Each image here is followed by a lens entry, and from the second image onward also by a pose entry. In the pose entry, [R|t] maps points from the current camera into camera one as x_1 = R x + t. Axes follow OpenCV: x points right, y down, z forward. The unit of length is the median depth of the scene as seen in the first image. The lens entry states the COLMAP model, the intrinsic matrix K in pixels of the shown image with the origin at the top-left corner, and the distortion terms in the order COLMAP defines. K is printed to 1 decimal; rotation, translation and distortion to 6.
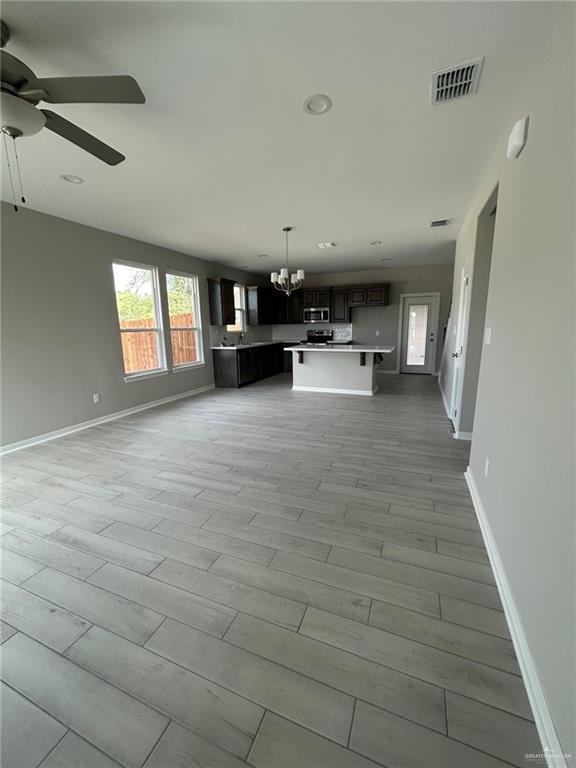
lens RADIAL K [[311.5, 0, 289.7], [0, 311.5, 383.7], [0, 0, 1]] dist [-0.000335, 0.000313]
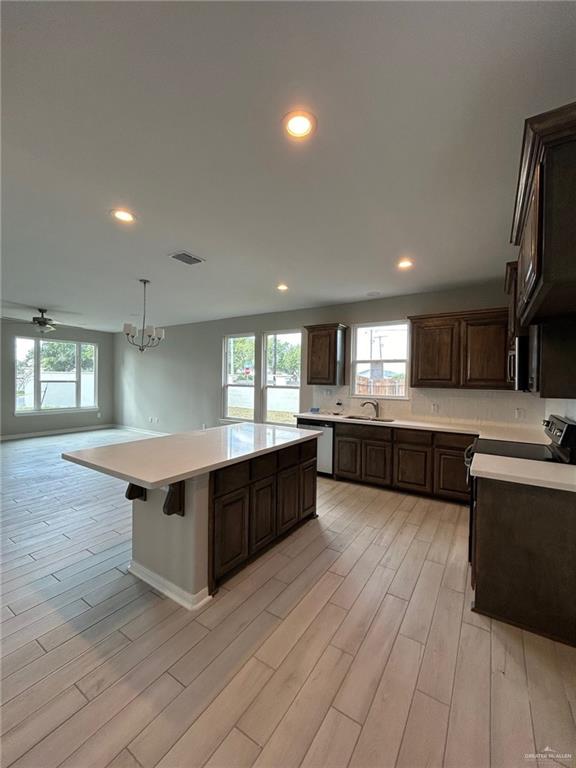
lens RADIAL K [[311.5, 0, 289.7], [0, 311.5, 383.7], [0, 0, 1]] dist [-0.000335, 0.000313]
pose [[-0.184483, 0.028421, -0.982425, 0.463823], [-0.195652, 0.978514, 0.065048, -0.197165], [0.963165, 0.204214, -0.174959, 0.926906]]
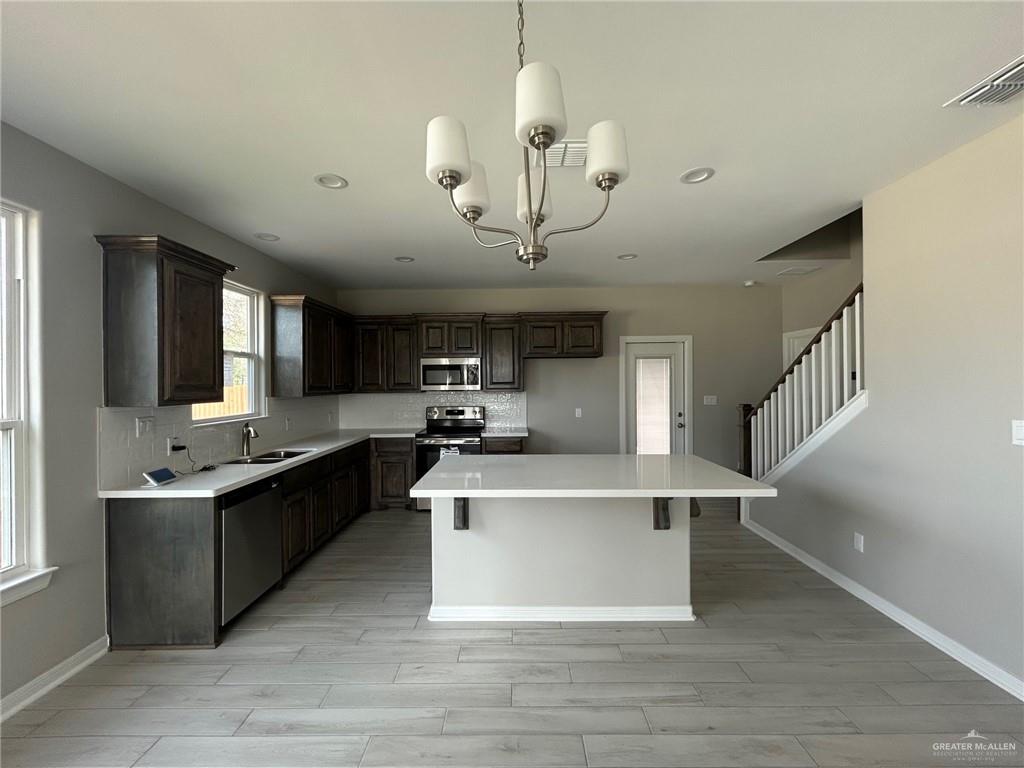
lens RADIAL K [[415.3, 0, 512.2], [0, 415.3, 381.8], [0, 0, 1]] dist [-0.000335, 0.000313]
pose [[0.927503, 0.008869, 0.373710, -0.058340], [0.063527, 0.981437, -0.180959, -0.106693], [-0.368378, 0.191580, 0.909722, 0.476687]]
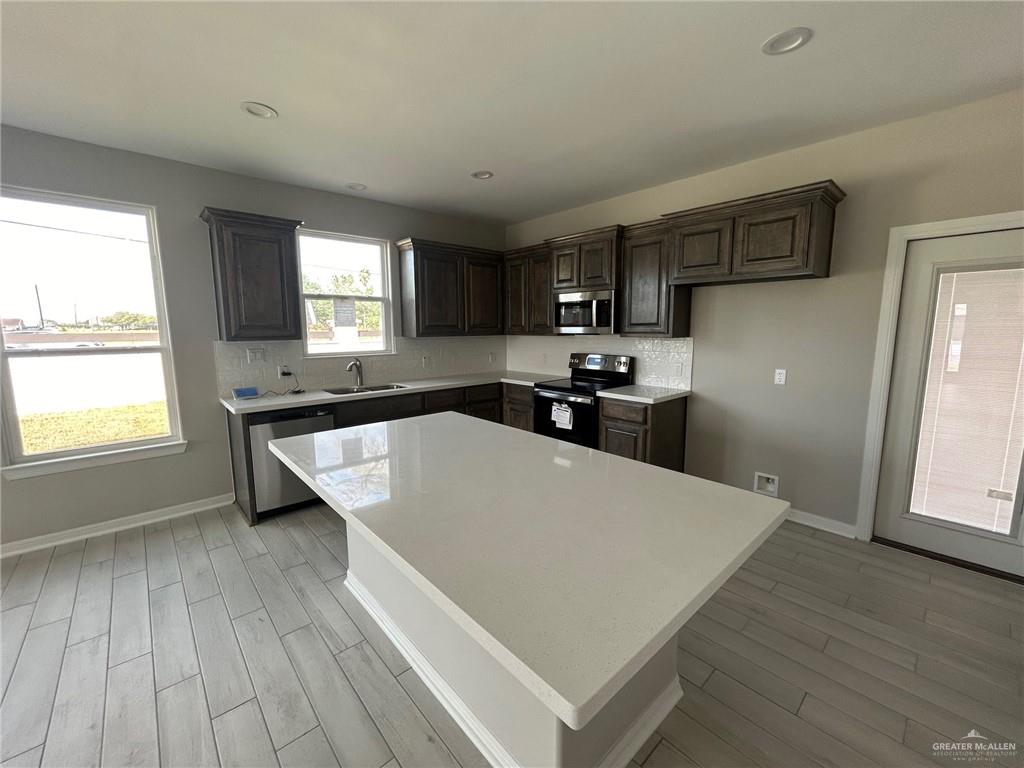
lens RADIAL K [[415.3, 0, 512.2], [0, 415.3, 381.8], [0, 0, 1]] dist [-0.000335, 0.000313]
pose [[0.903941, 0.069674, -0.421943, 0.238273], [-0.090866, 0.995402, -0.030297, -0.133648], [0.417893, 0.065727, 0.906116, 0.602260]]
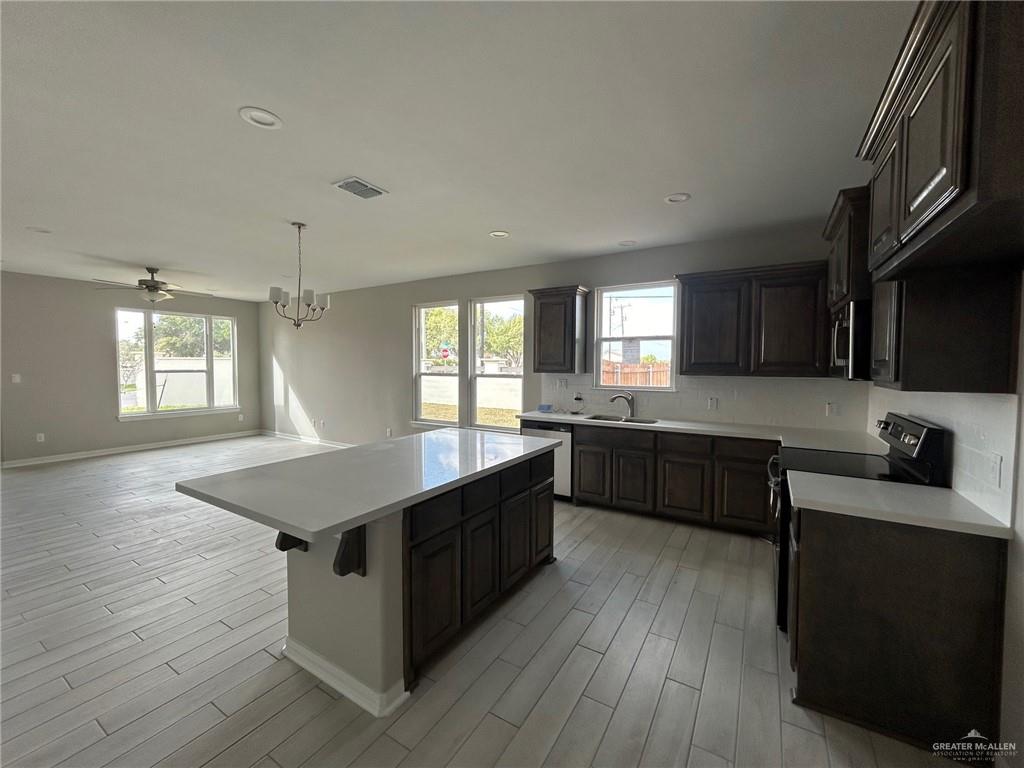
lens RADIAL K [[415.3, 0, 512.2], [0, 415.3, 381.8], [0, 0, 1]] dist [-0.000335, 0.000313]
pose [[-0.157699, 0.057981, -0.985784, 0.435074], [-0.186884, 0.978482, 0.087448, -0.194609], [0.969642, 0.198018, -0.143470, 0.909414]]
